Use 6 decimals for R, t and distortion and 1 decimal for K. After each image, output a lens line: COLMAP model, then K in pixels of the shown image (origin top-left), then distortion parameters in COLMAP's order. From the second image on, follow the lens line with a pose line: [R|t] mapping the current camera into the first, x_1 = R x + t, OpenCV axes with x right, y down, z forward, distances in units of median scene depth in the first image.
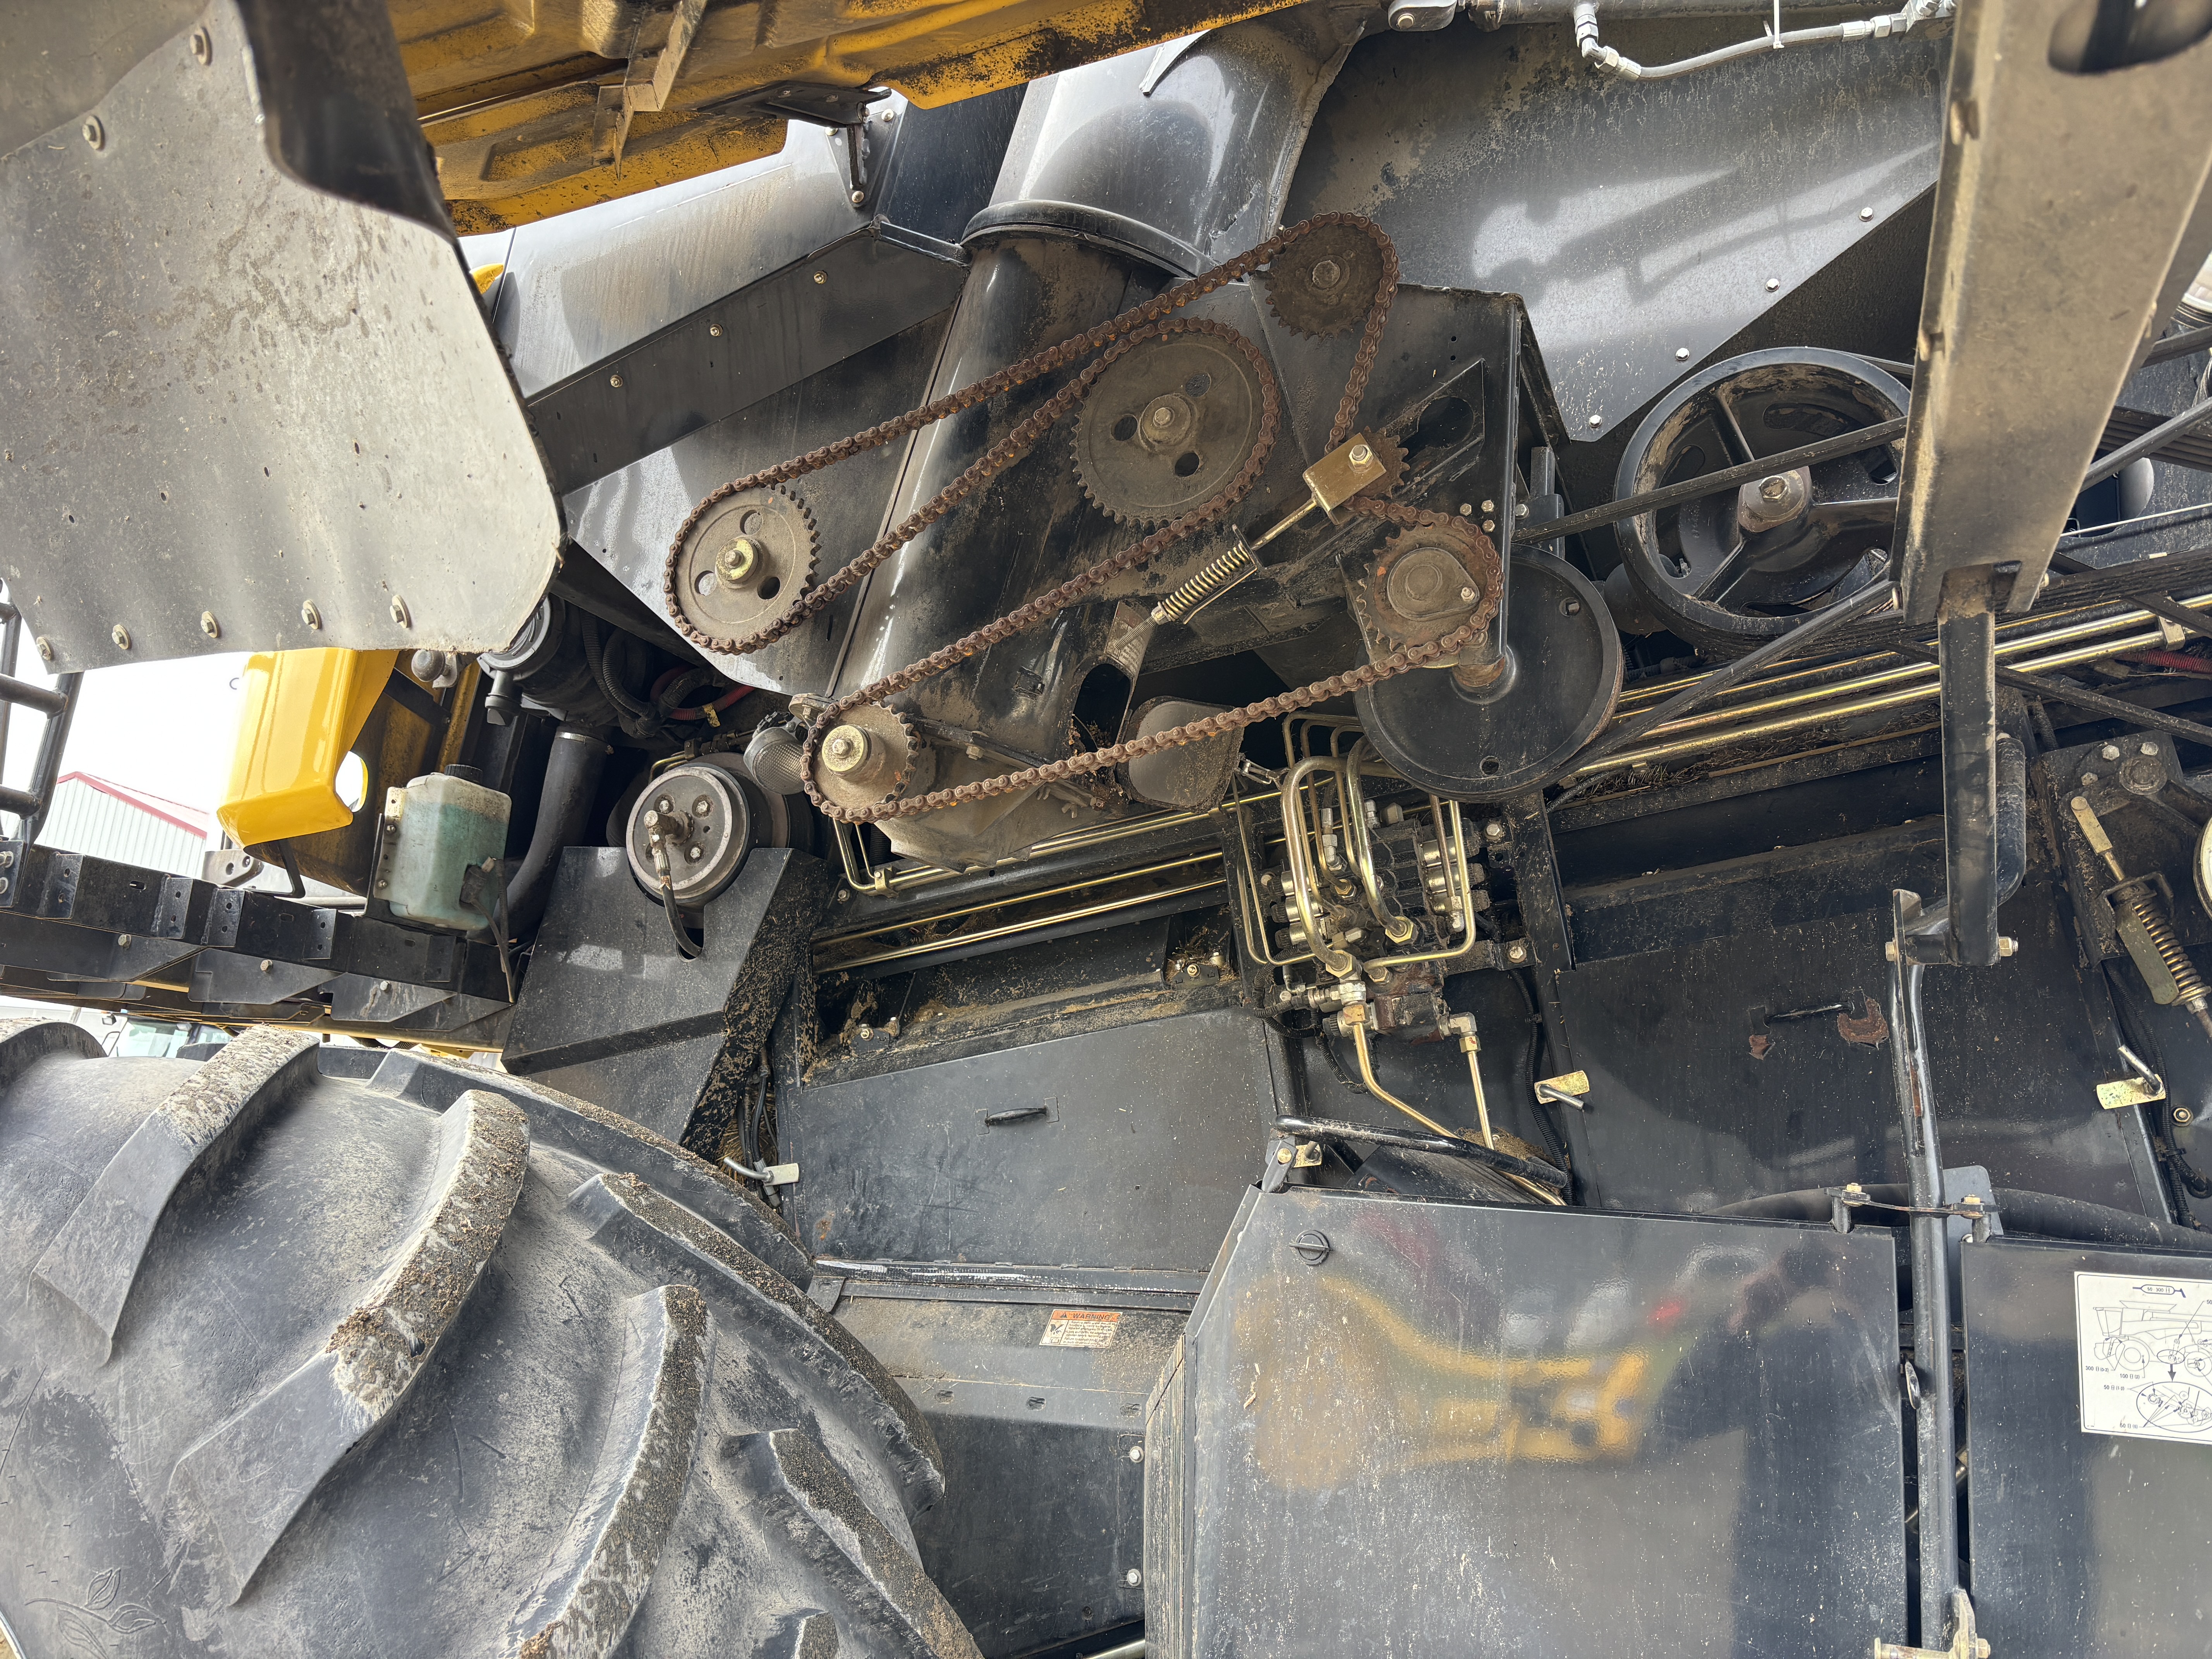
lens RADIAL K [[1661.8, 0, 1113.0], [0, 1661.8, 838.3], [0, 0, 1]] dist [0.058593, -0.074427]
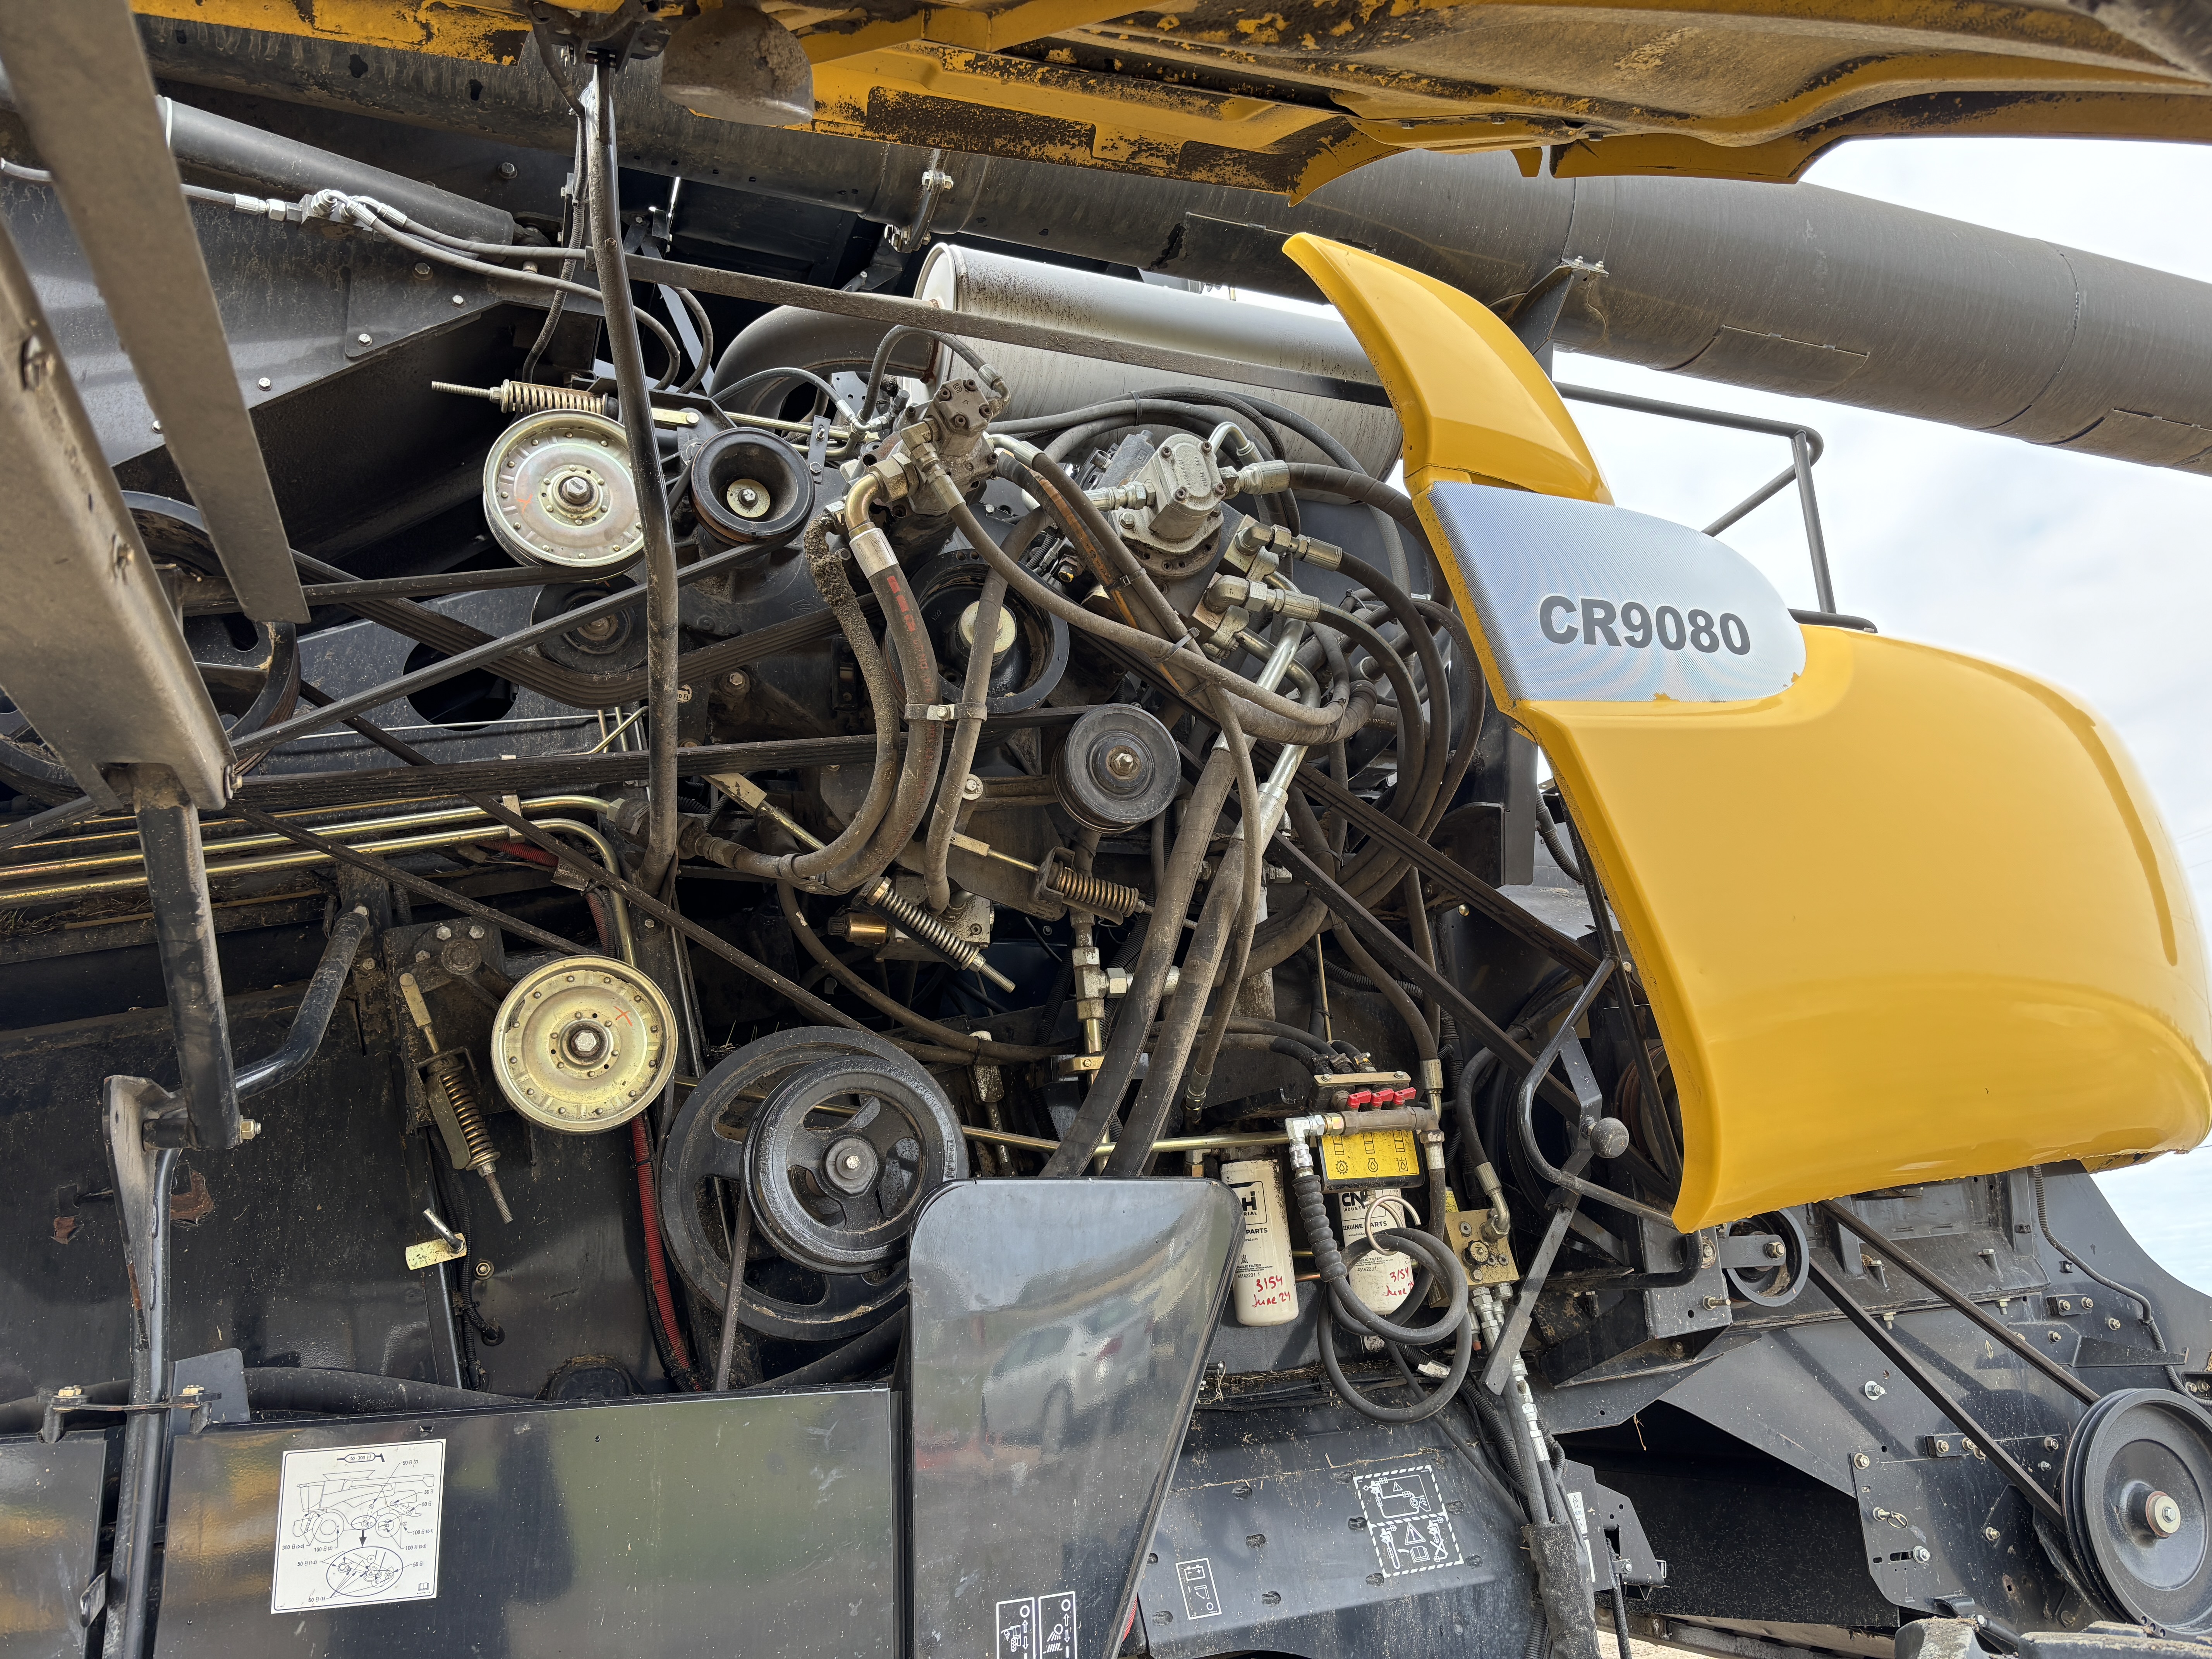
lens RADIAL K [[1661.8, 0, 1113.0], [0, 1661.8, 838.3], [0, 0, 1]] dist [0.058593, -0.074427]
pose [[0.716458, 0.093696, 0.691310, 0.170309], [-0.042299, 0.994951, -0.091011, -0.035577], [-0.696347, 0.035964, 0.716804, -0.082140]]
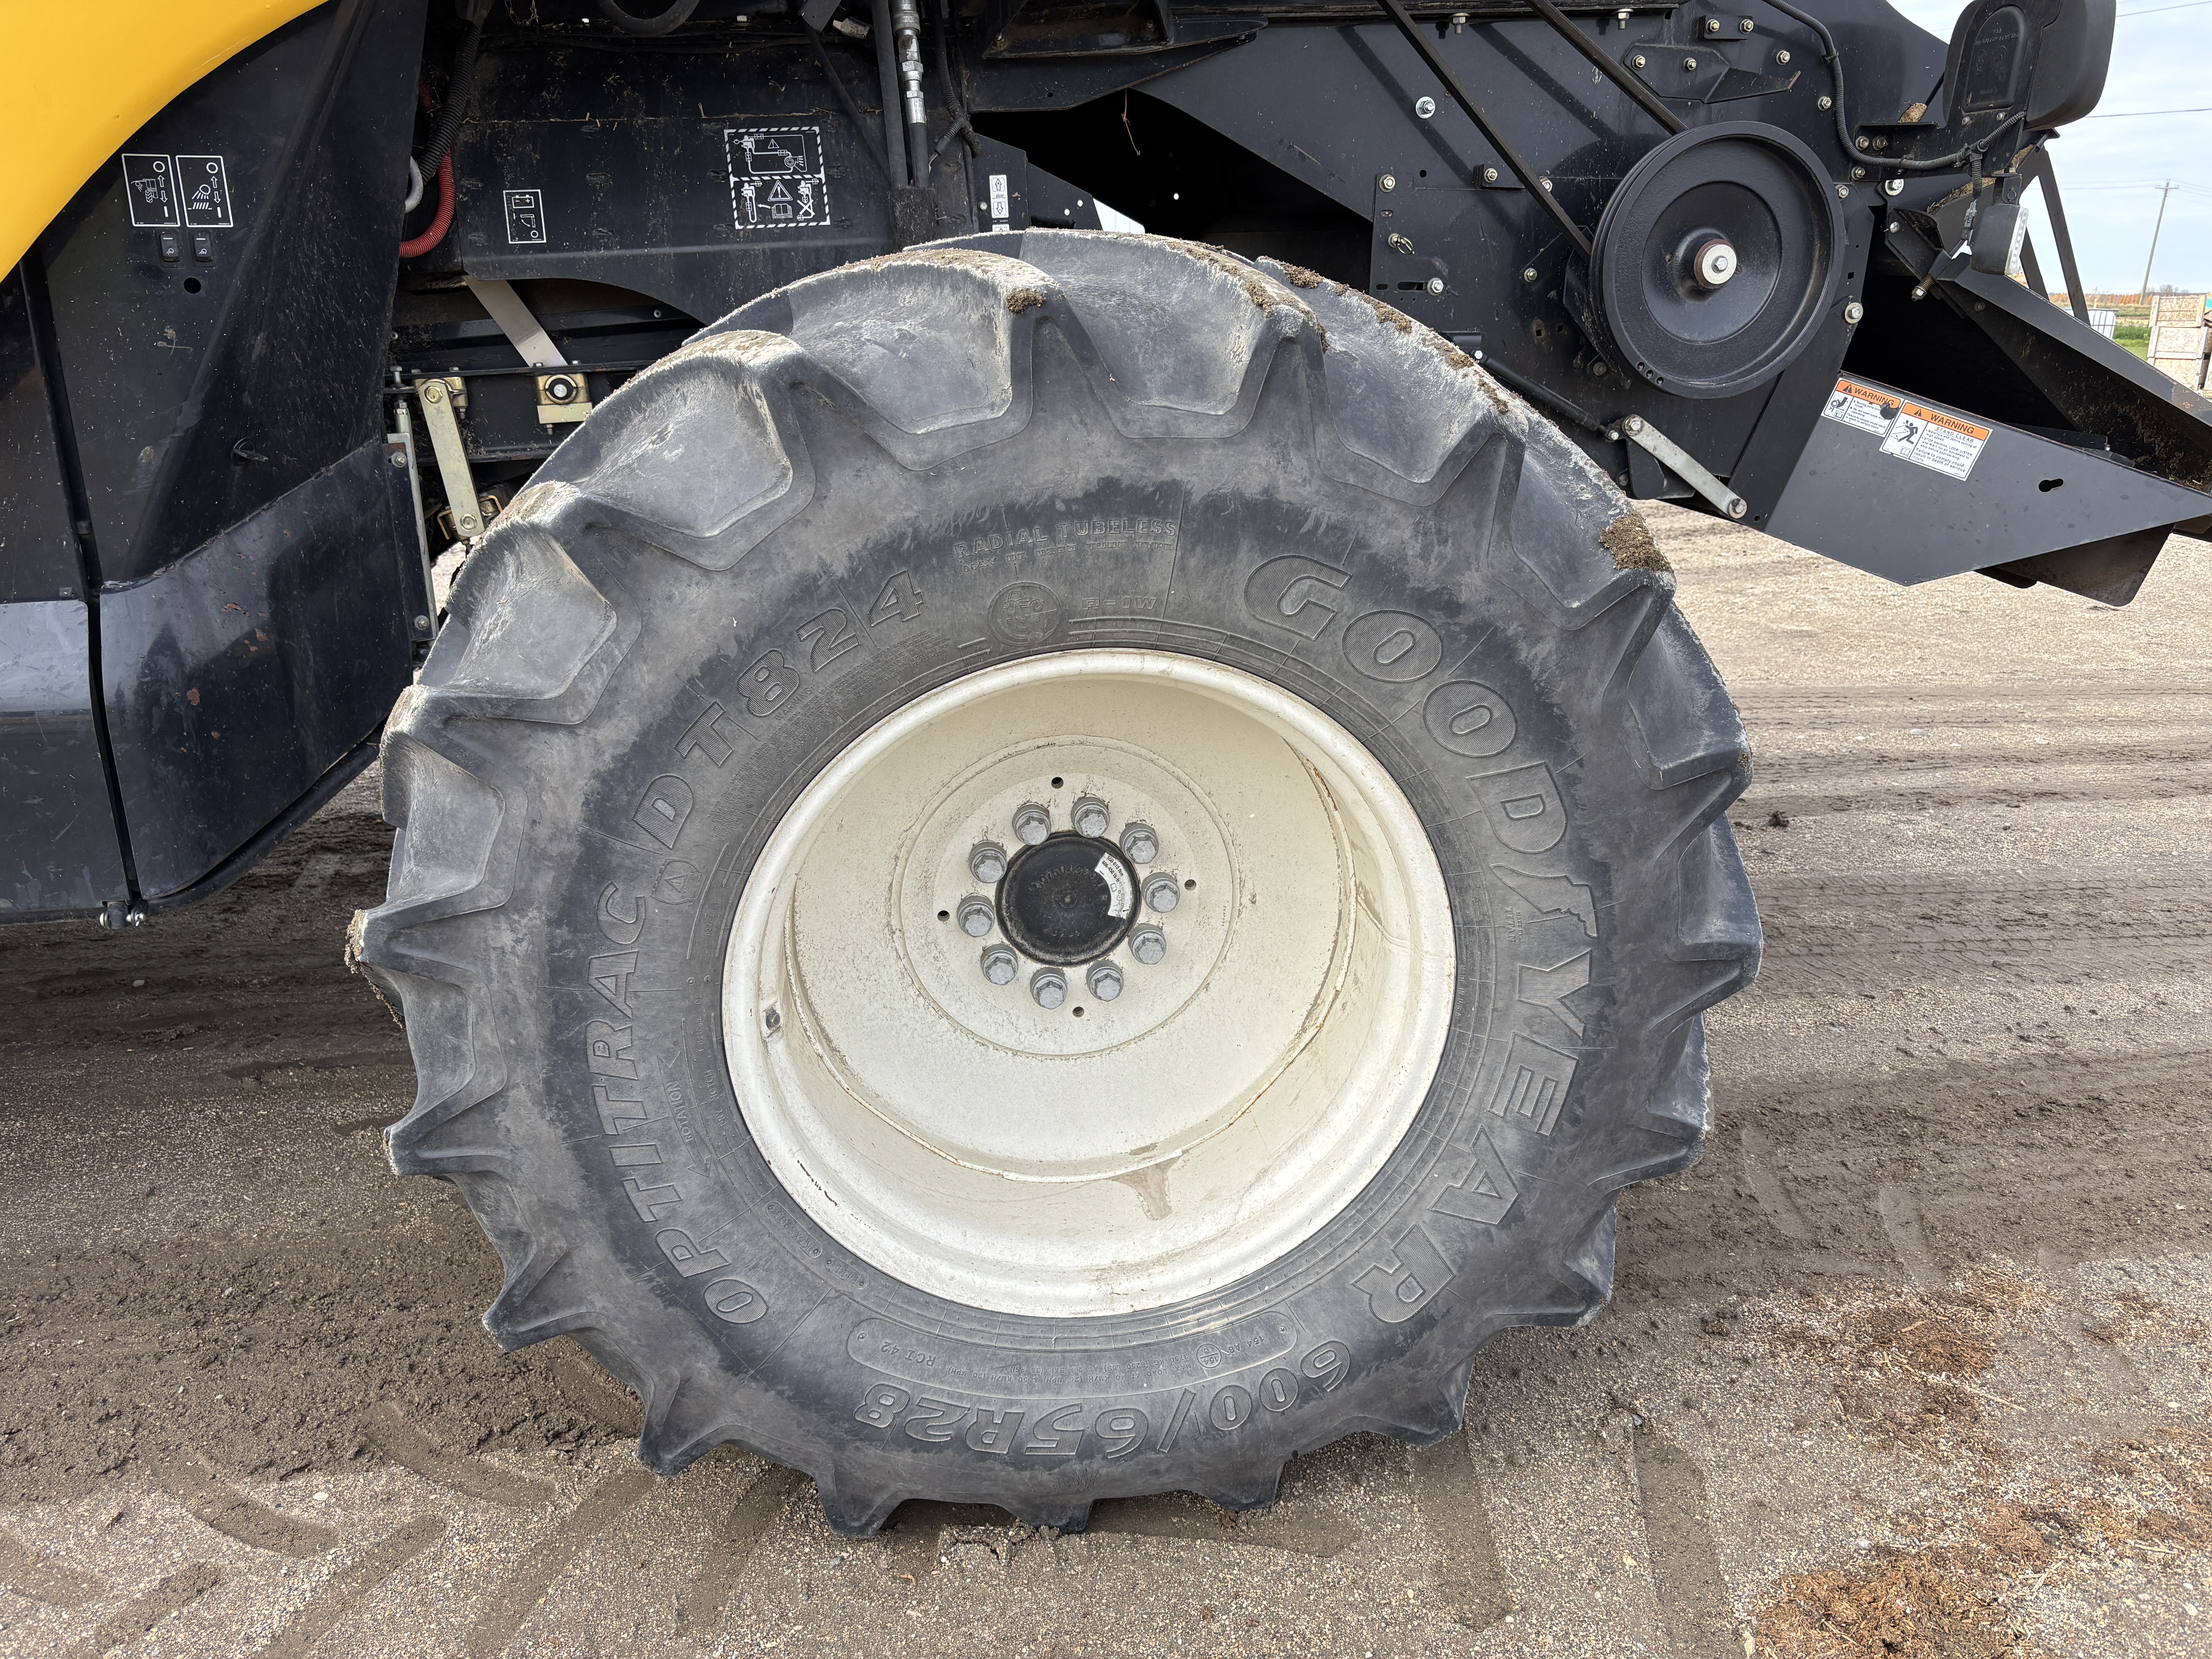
lens RADIAL K [[1694.4, 0, 1106.0], [0, 1694.4, 829.5], [0, 0, 1]] dist [0.021875, 0.006376]
pose [[0.818842, -0.248573, 0.517406, 0.806955], [-0.073358, 0.848668, 0.523814, 0.115068], [-0.569312, -0.466877, 0.676690, -0.616406]]
